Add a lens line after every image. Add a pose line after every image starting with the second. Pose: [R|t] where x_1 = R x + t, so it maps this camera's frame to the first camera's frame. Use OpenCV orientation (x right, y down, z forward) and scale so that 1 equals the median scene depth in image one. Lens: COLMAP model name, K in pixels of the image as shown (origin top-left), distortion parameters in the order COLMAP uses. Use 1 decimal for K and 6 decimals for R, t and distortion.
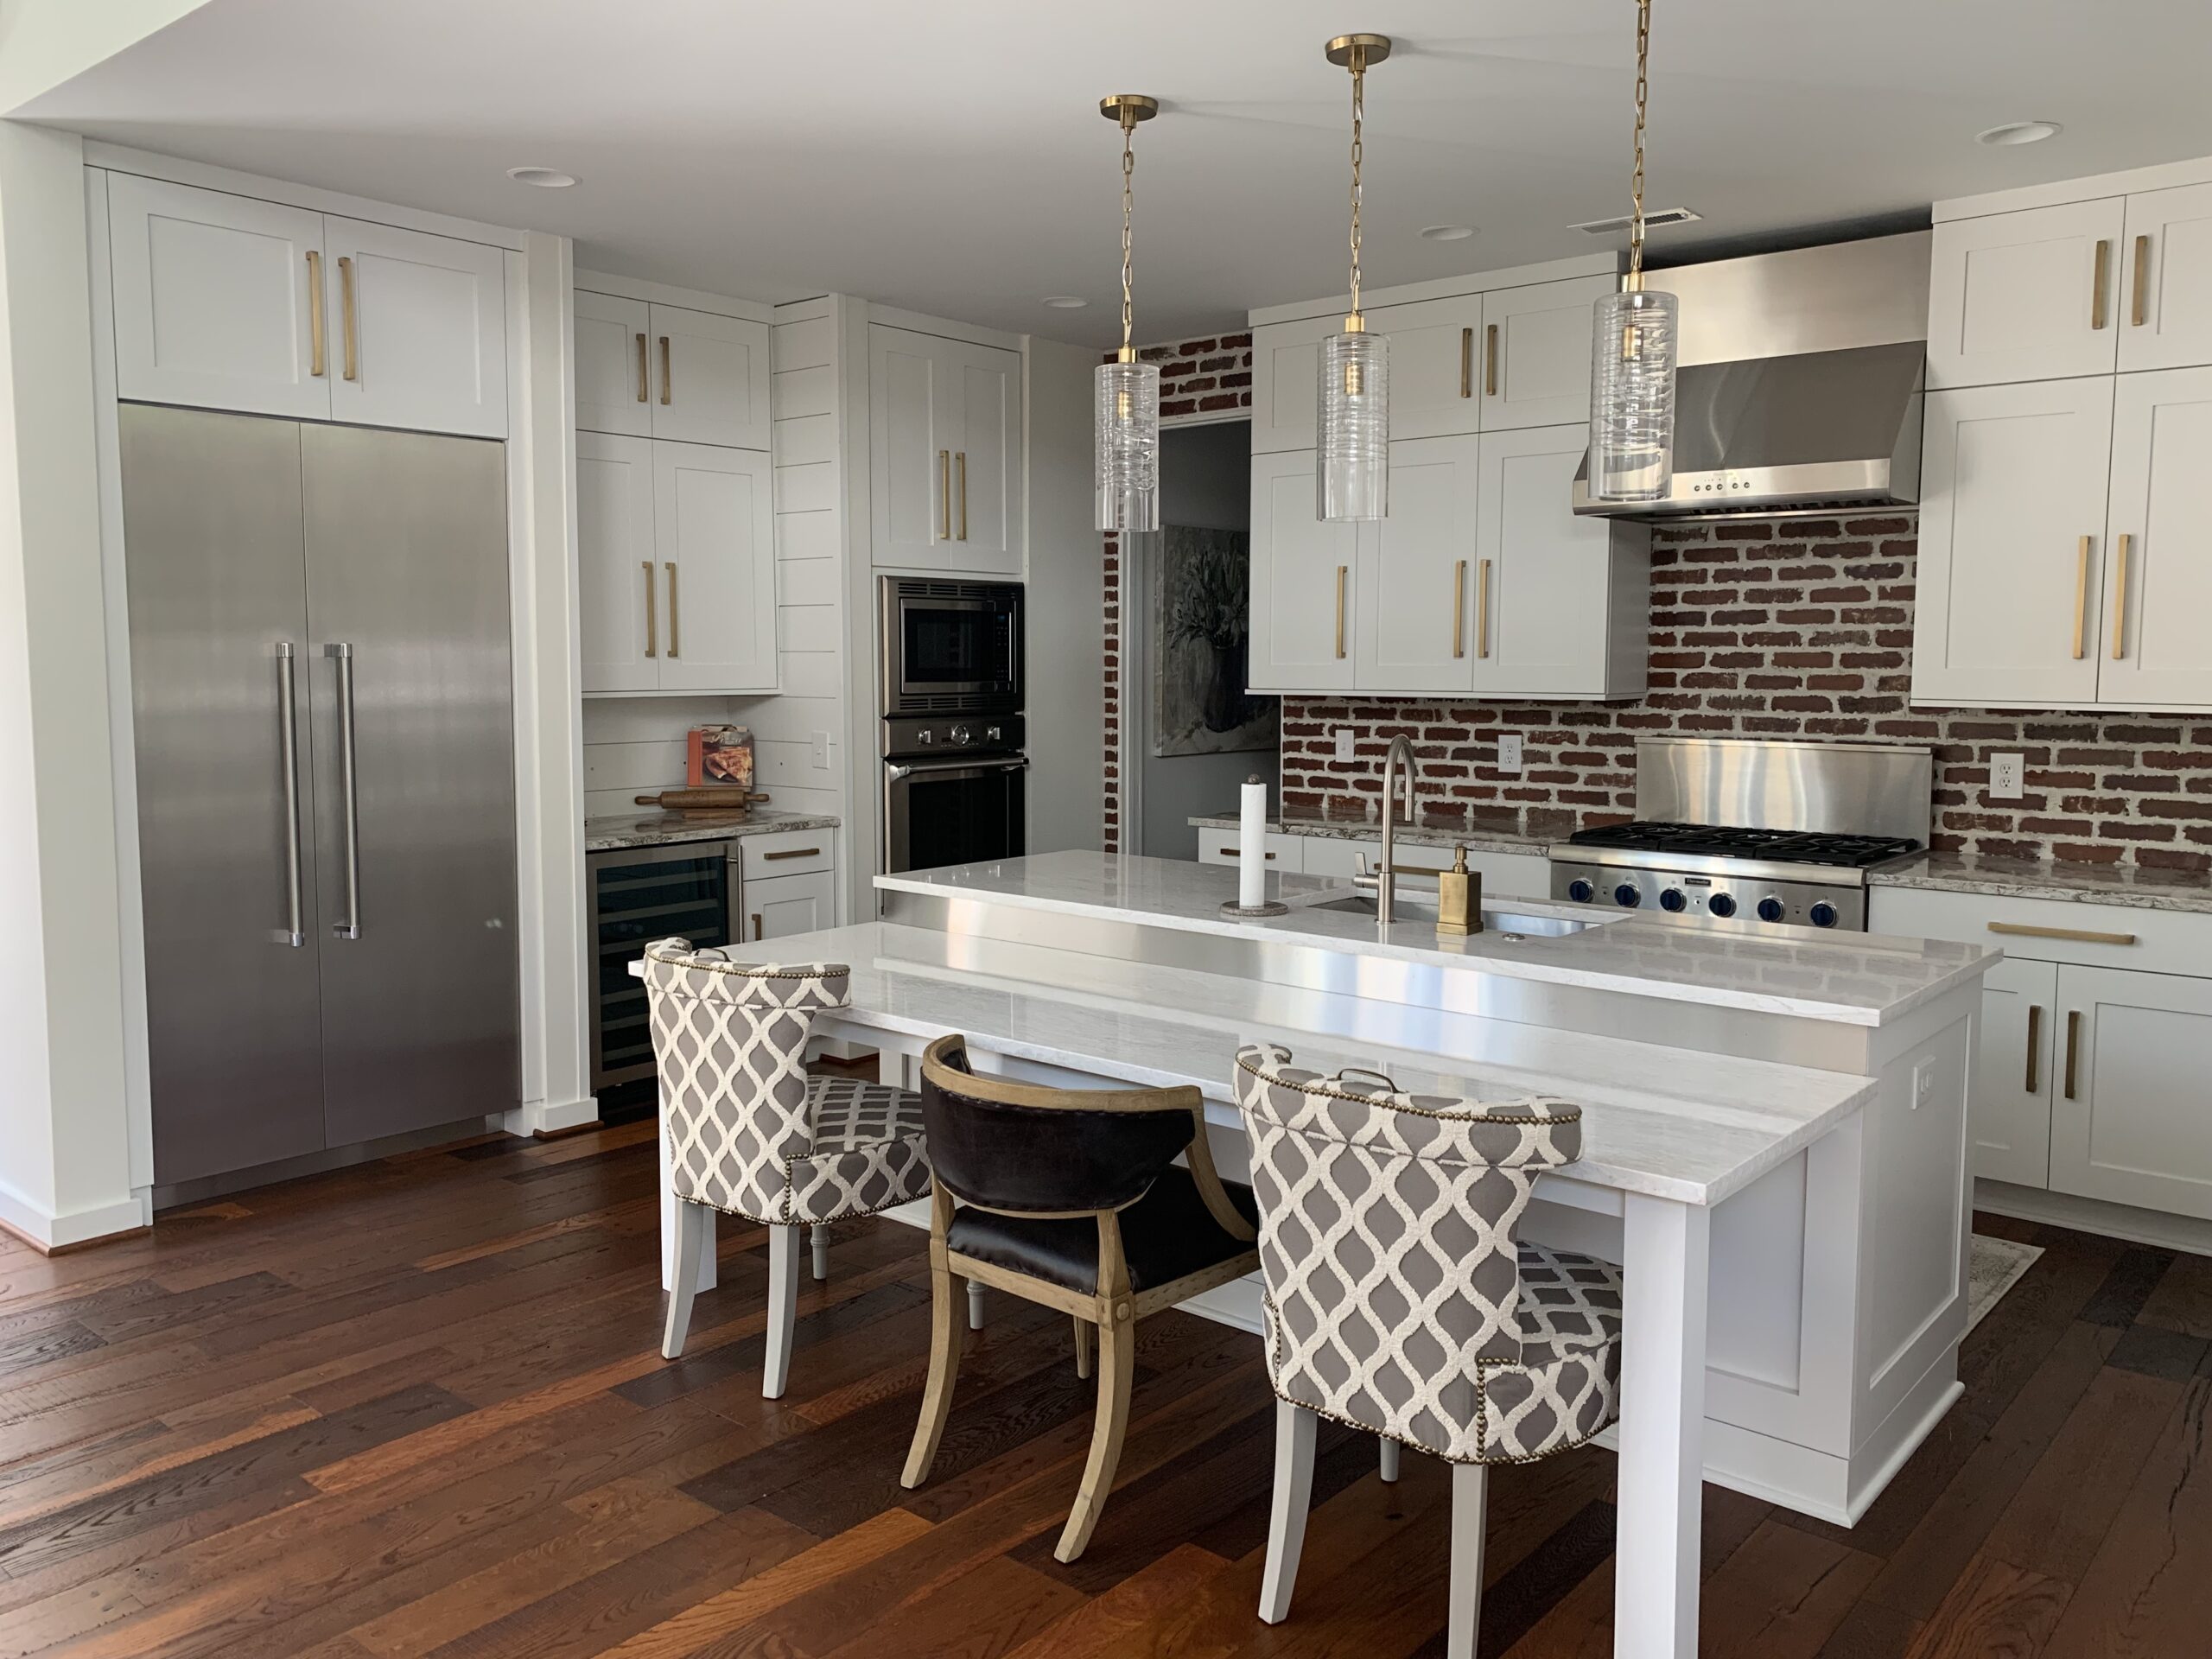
lens RADIAL K [[1690.7, 0, 1101.3], [0, 1690.7, 819.8], [0, 0, 1]] dist [0.032619, -0.027557]
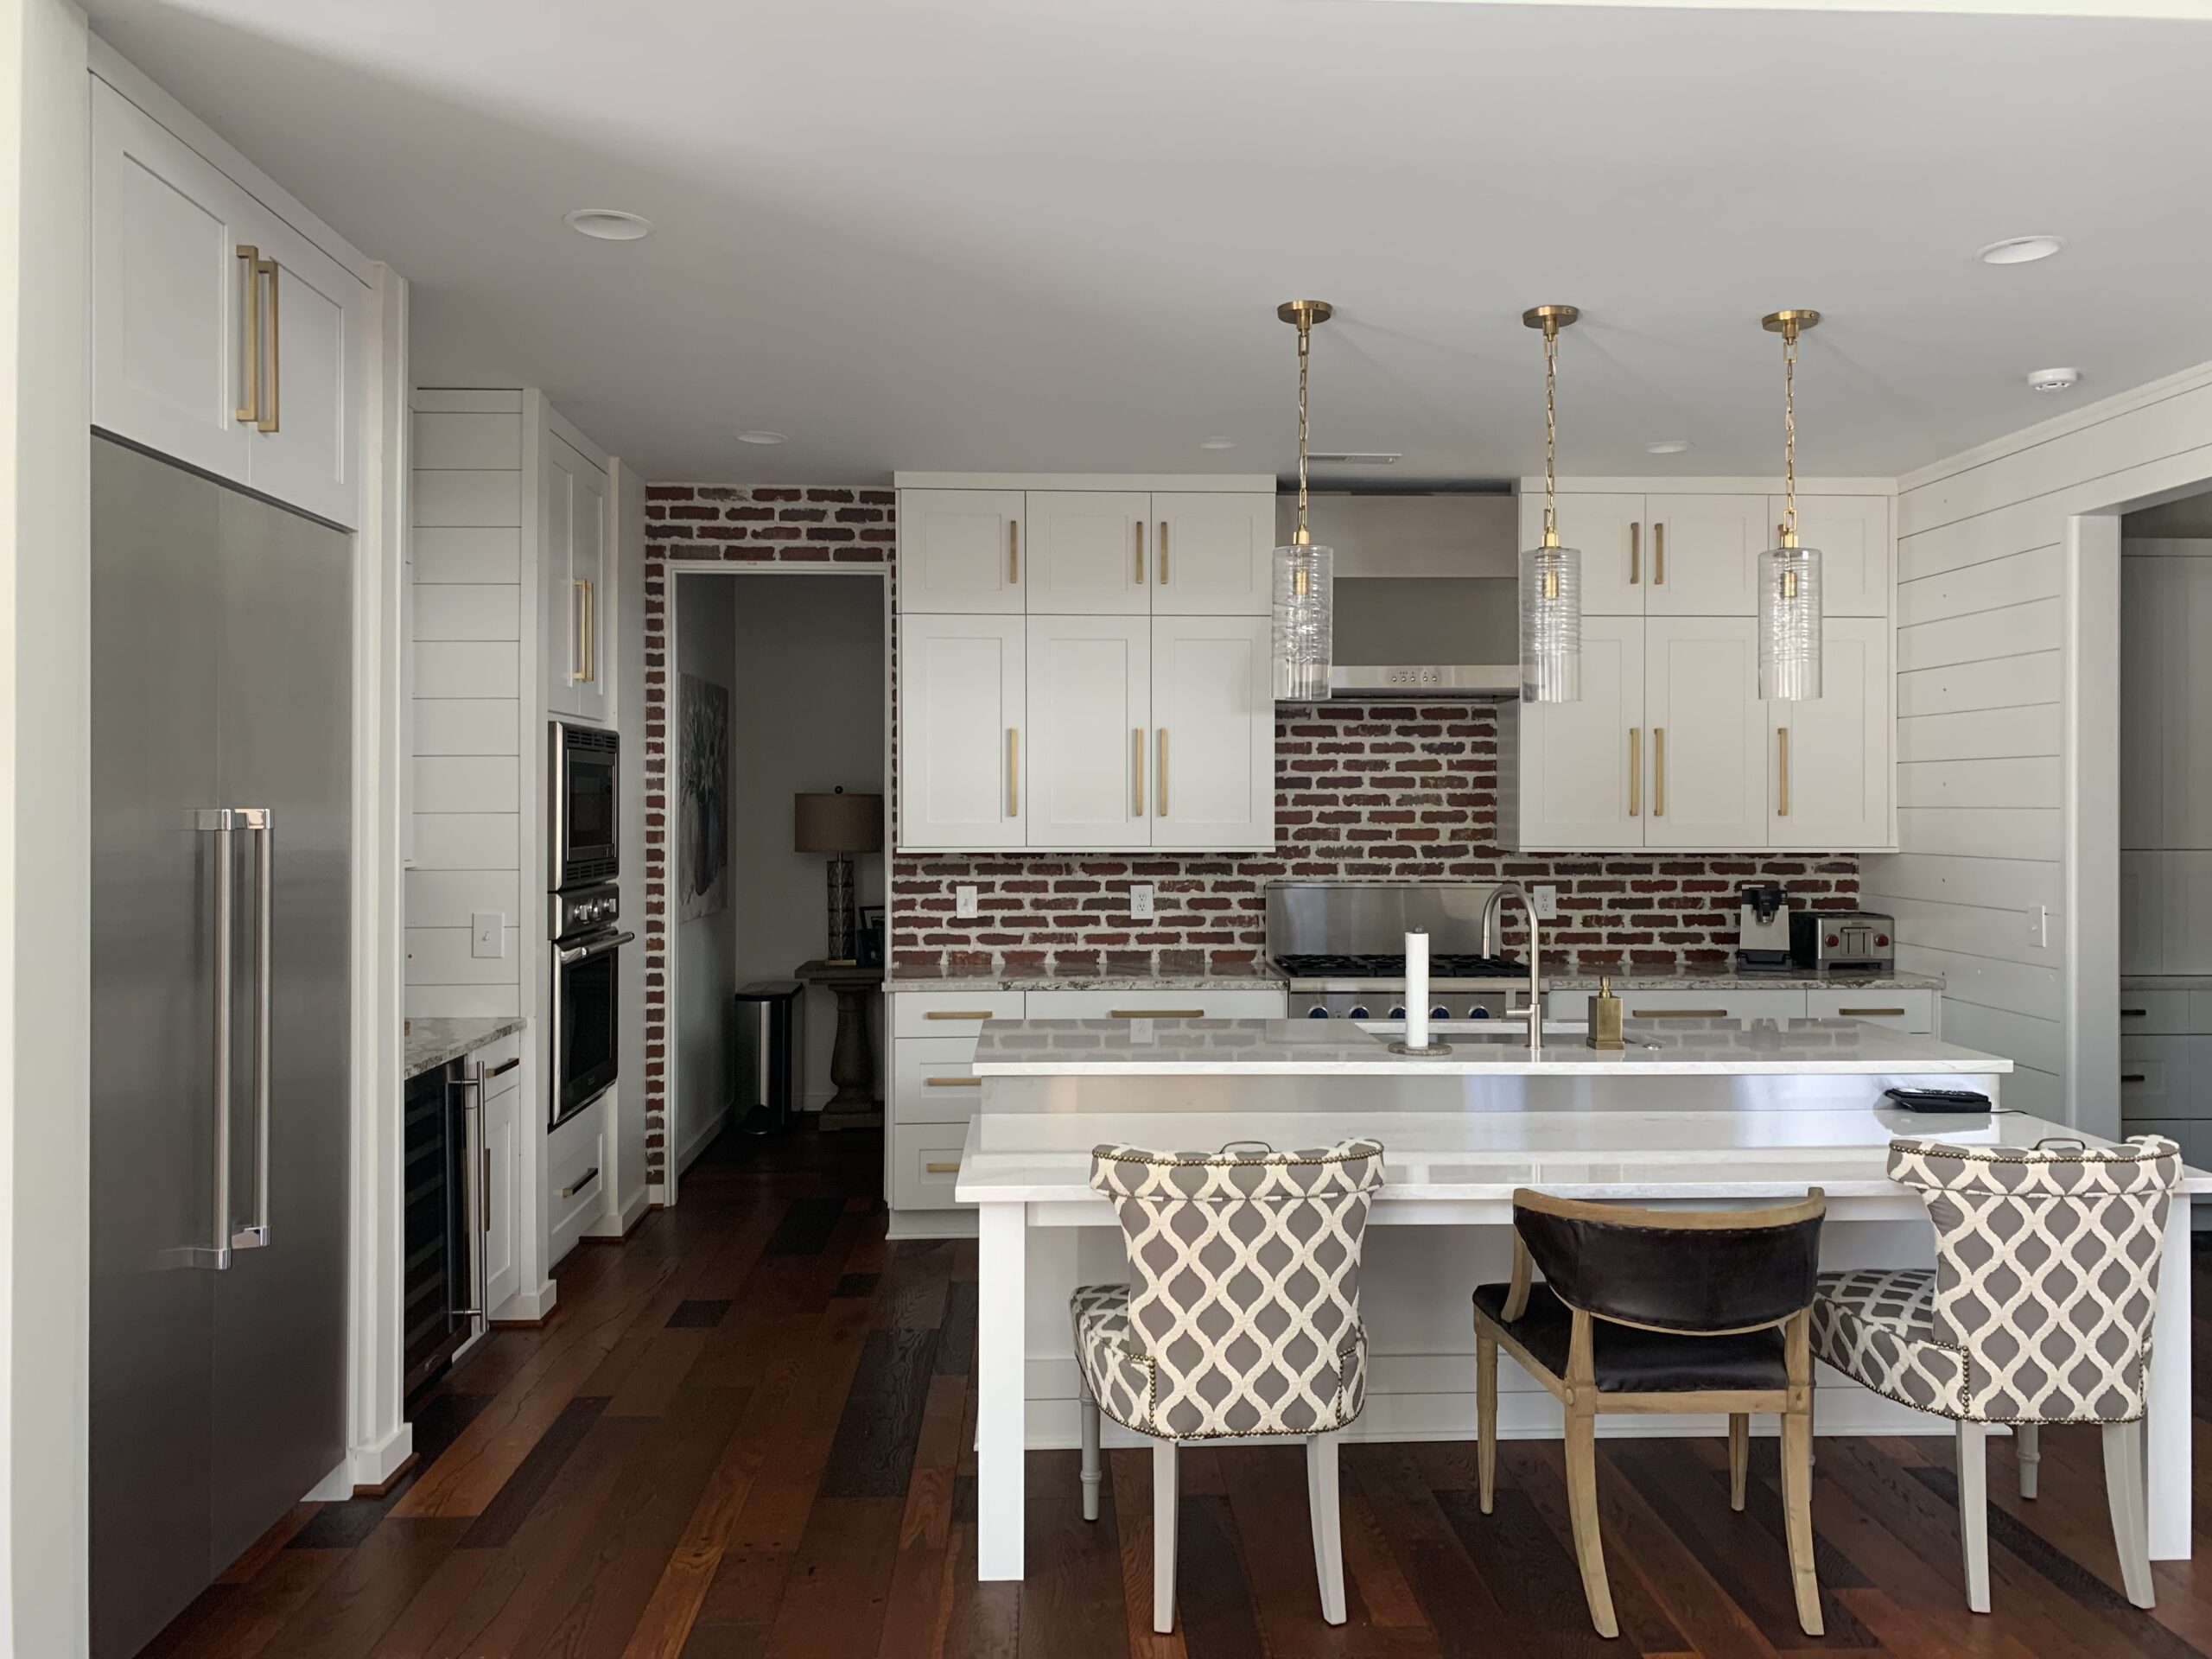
lens RADIAL K [[1690.7, 0, 1109.8], [0, 1690.7, 823.3], [0, 0, 1]] dist [0.032619, -0.027557]
pose [[0.727110, -0.009200, 0.686460, -0.579162], [0.067145, 0.996069, -0.057772, -0.030915], [-0.683230, 0.088099, 0.724869, 0.236869]]
